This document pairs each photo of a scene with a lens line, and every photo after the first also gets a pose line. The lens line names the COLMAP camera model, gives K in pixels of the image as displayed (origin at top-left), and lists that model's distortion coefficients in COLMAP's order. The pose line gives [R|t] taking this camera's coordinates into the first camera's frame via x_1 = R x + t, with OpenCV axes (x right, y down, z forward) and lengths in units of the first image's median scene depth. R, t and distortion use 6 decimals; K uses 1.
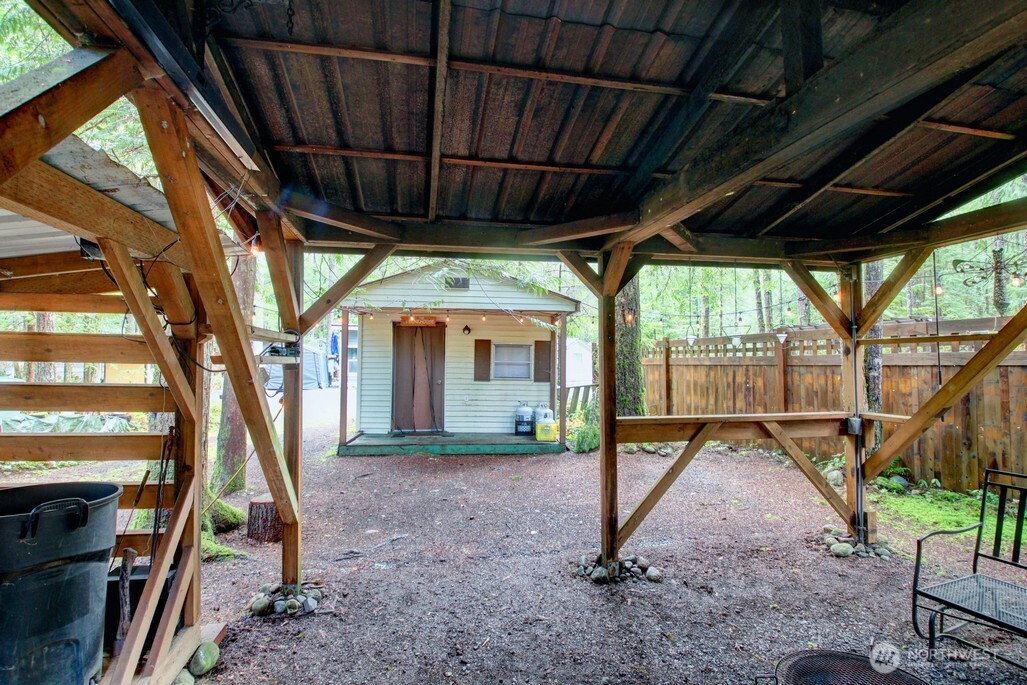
lens RADIAL K [[477.6, 0, 516.2], [0, 477.6, 342.2], [0, 0, 1]] dist [-0.011675, -0.010121]
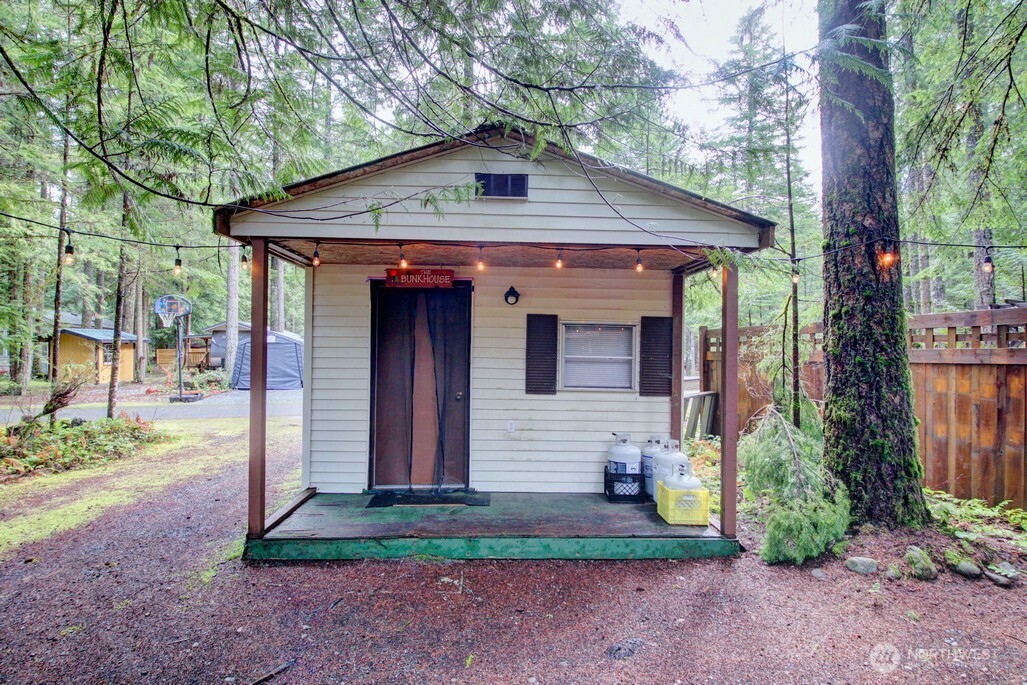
lens RADIAL K [[538.2, 0, 512.4], [0, 538.2, 346.2], [0, 0, 1]] dist [-0.004232, -0.001929]
pose [[0.998859, 0.001323, -0.047732, -0.076045], [-0.000239, 0.999742, 0.022715, 0.016077], [0.047749, -0.022678, 0.998602, 0.417060]]
